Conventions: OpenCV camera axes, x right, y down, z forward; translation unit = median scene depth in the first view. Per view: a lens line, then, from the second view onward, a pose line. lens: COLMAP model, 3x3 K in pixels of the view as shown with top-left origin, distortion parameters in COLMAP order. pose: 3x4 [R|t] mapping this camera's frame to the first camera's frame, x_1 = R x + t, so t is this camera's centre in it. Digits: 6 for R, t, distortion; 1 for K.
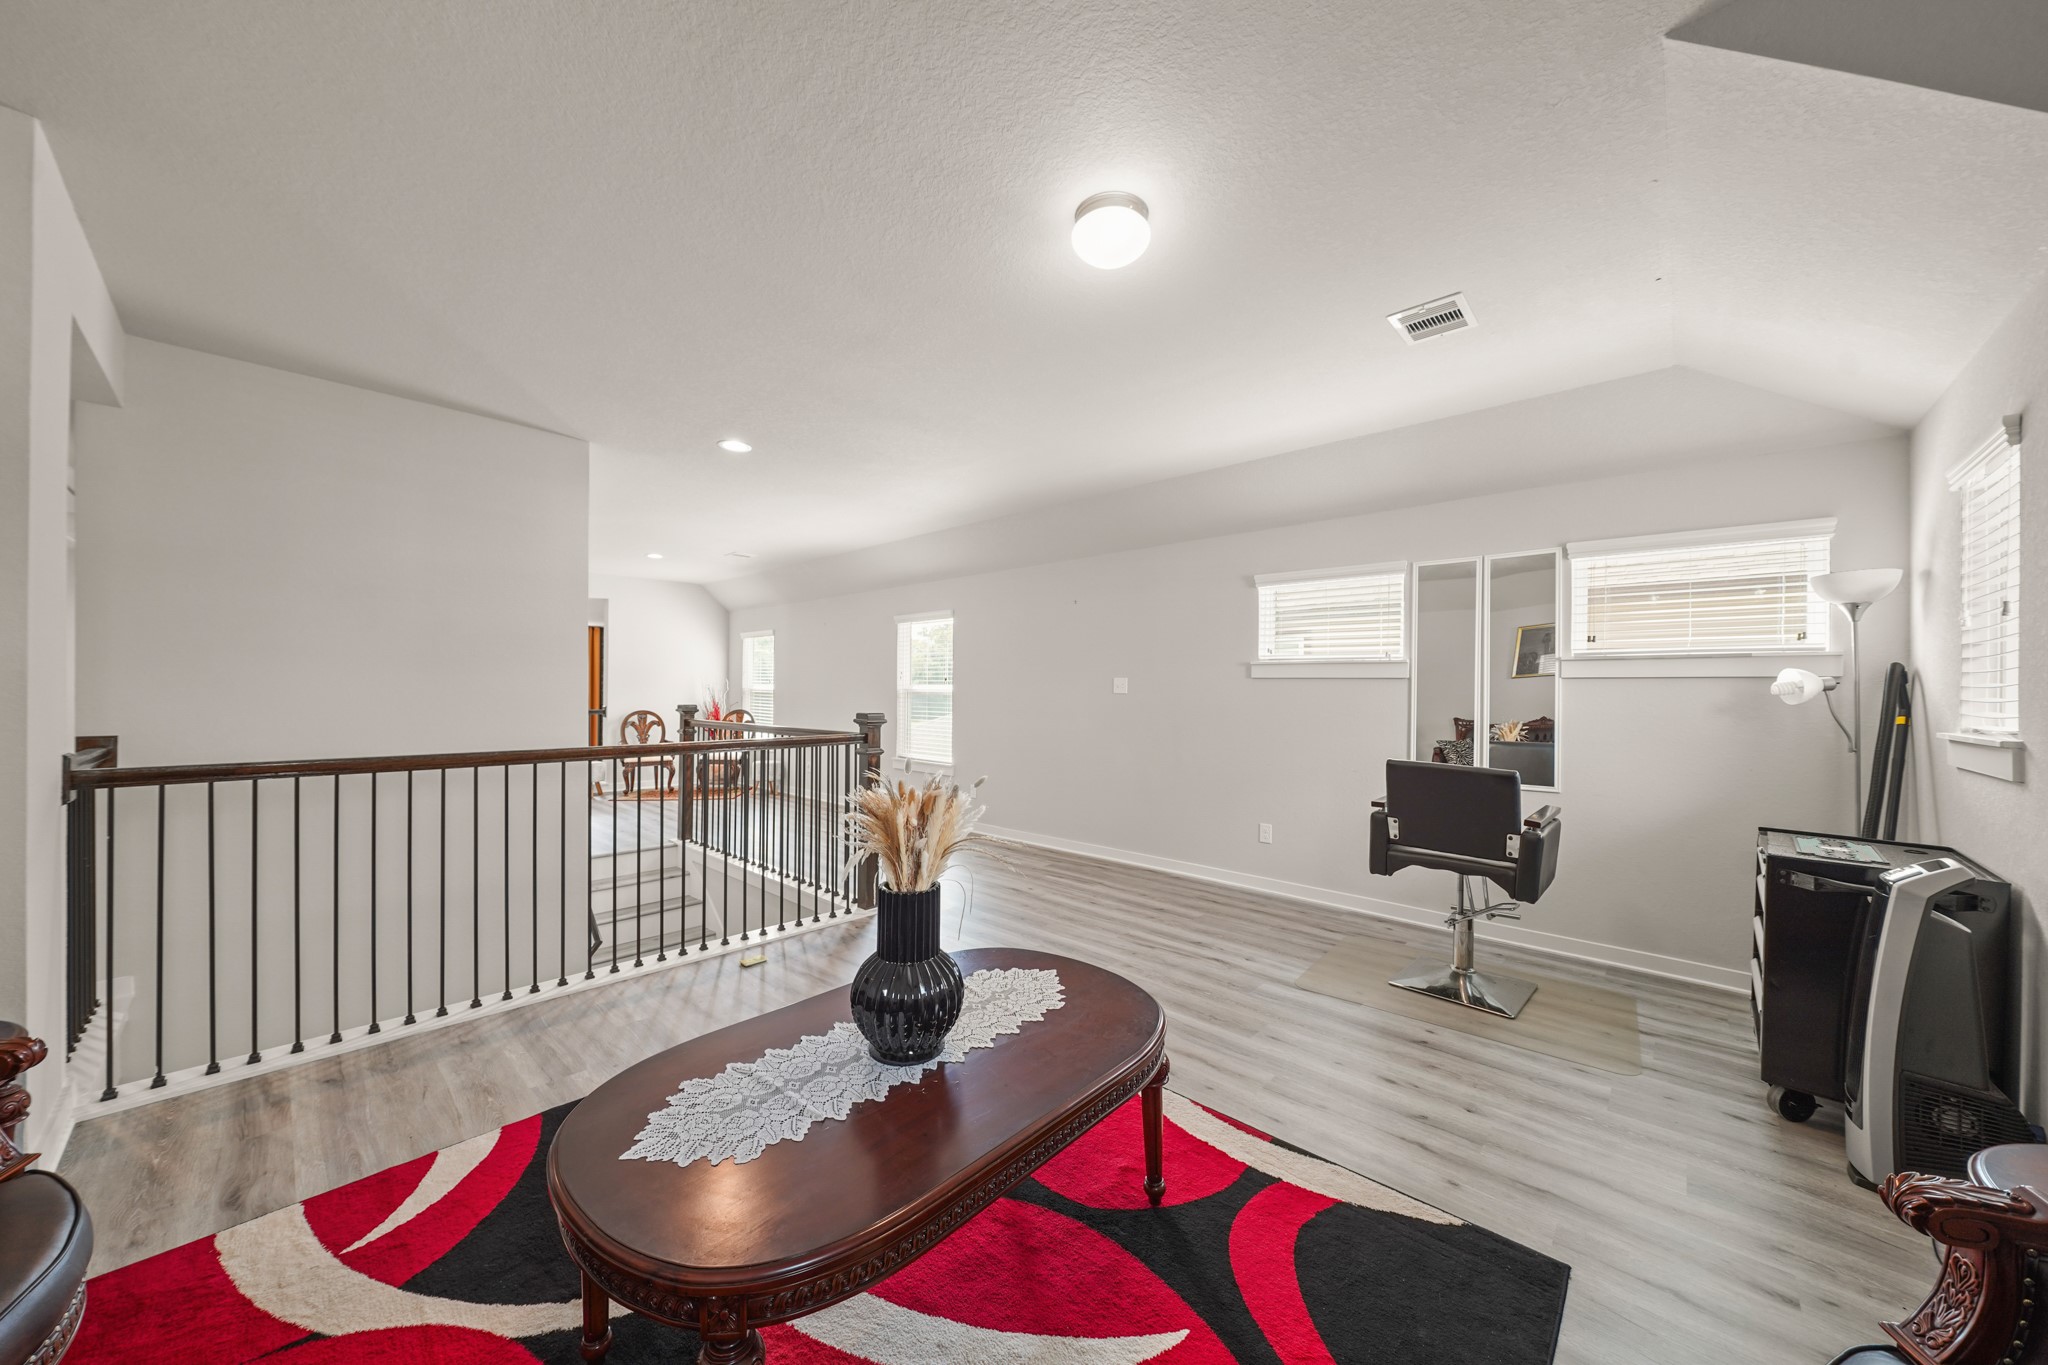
lens RADIAL K [[714.2, 0, 1031.3], [0, 714.2, 689.9], [0, 0, 1]] dist [-0.004238, 0.000132]
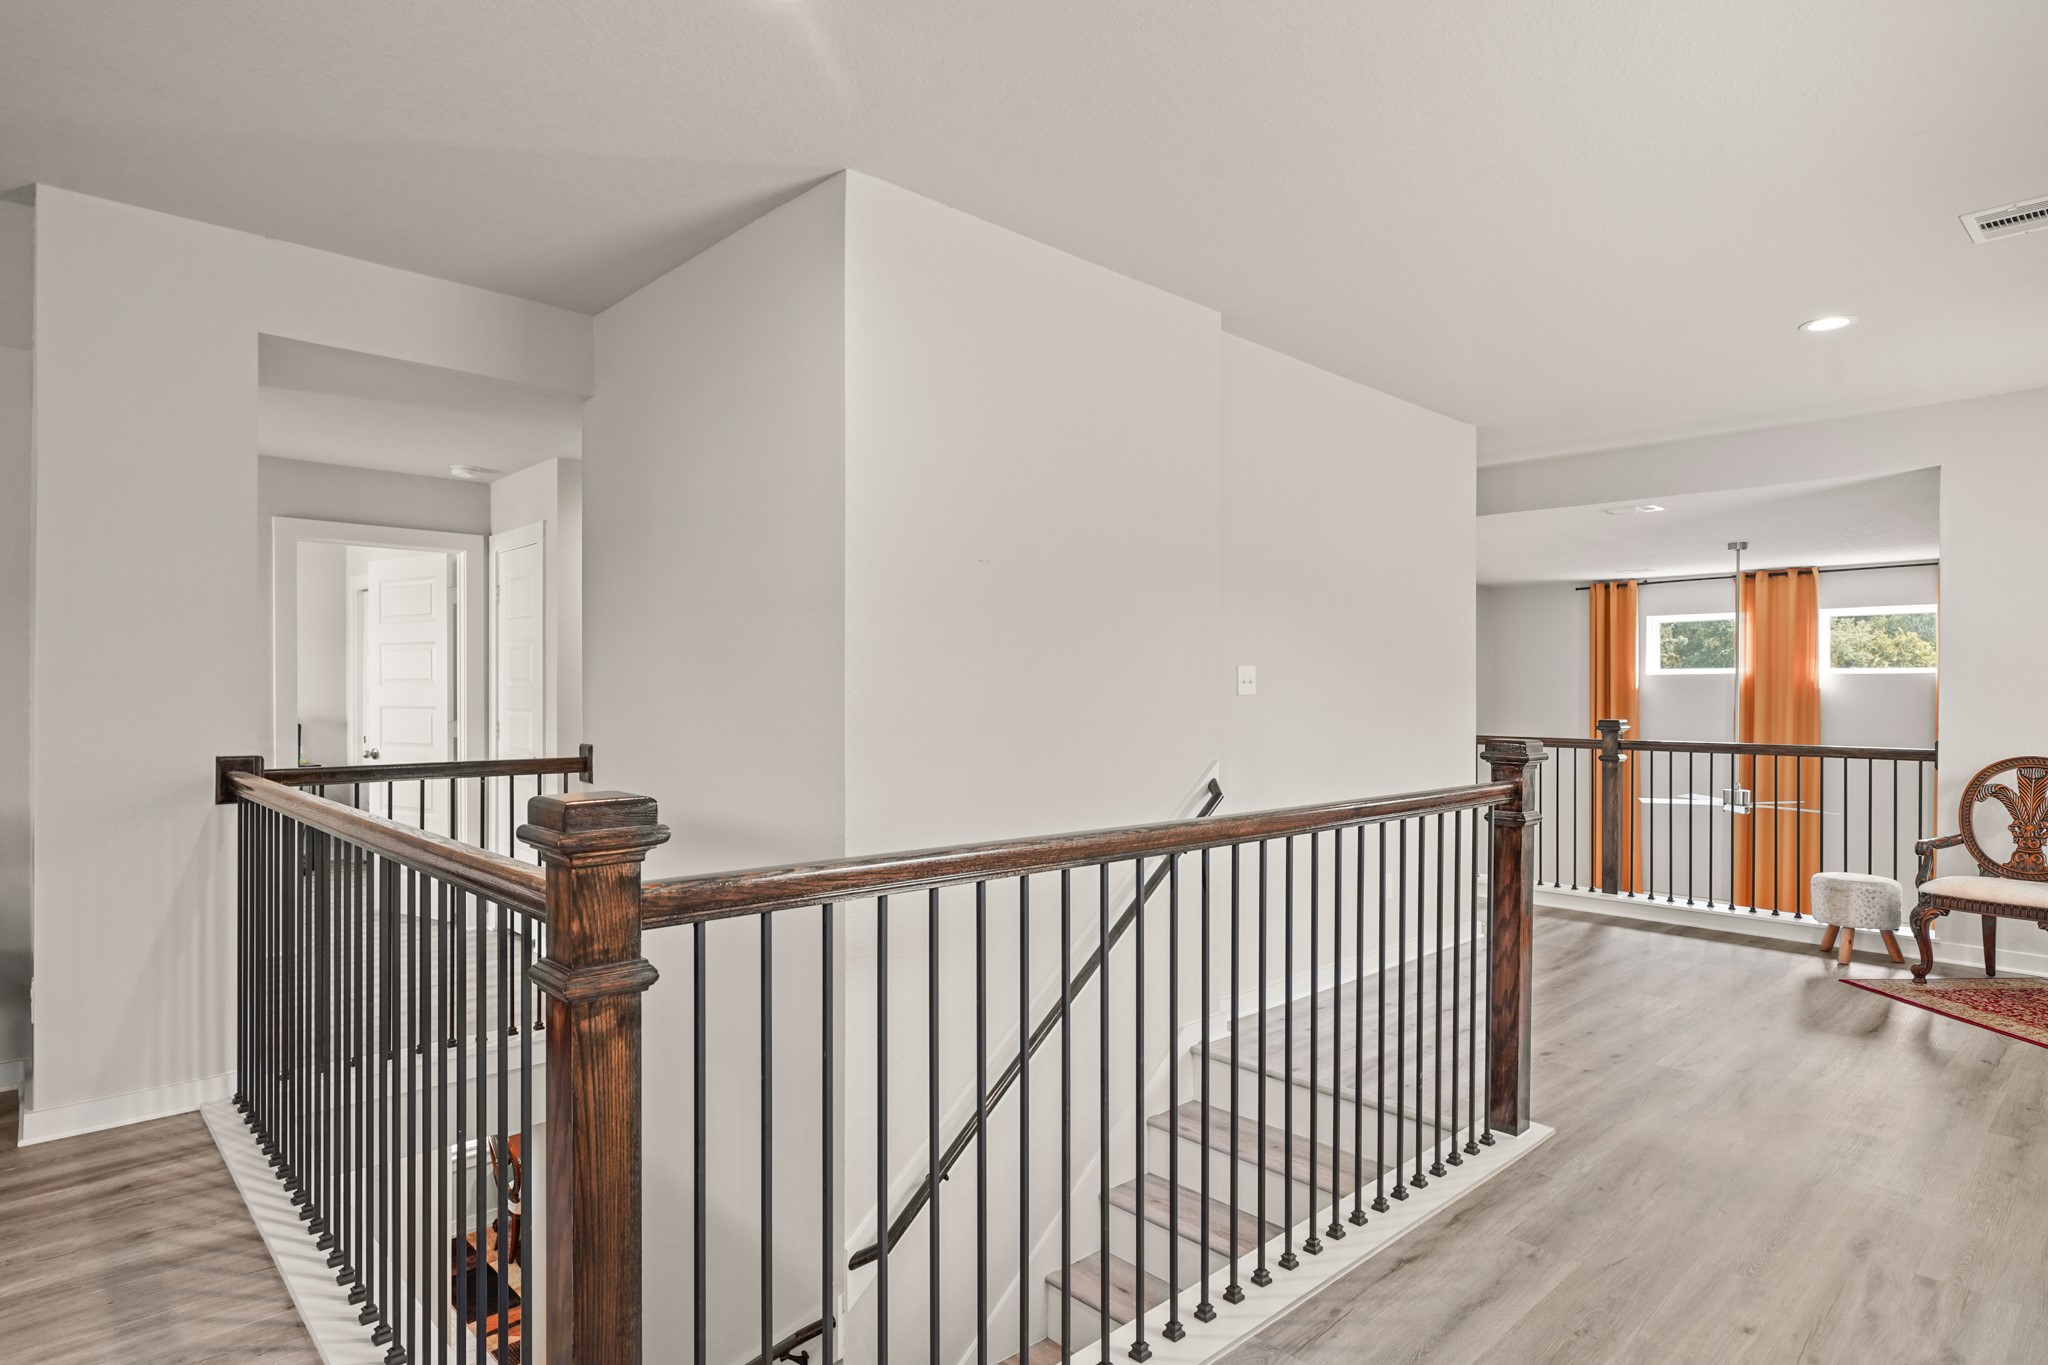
lens RADIAL K [[1129.3, 0, 1031.3], [0, 1129.3, 687.9], [0, 0, 1]] dist [0.000725, -0.000121]
pose [[-0.062472, -0.008641, -0.998009, 0.190418], [-0.003452, 0.999958, -0.008442, 0.000935], [0.998041, 0.002918, -0.062499, 1.904971]]
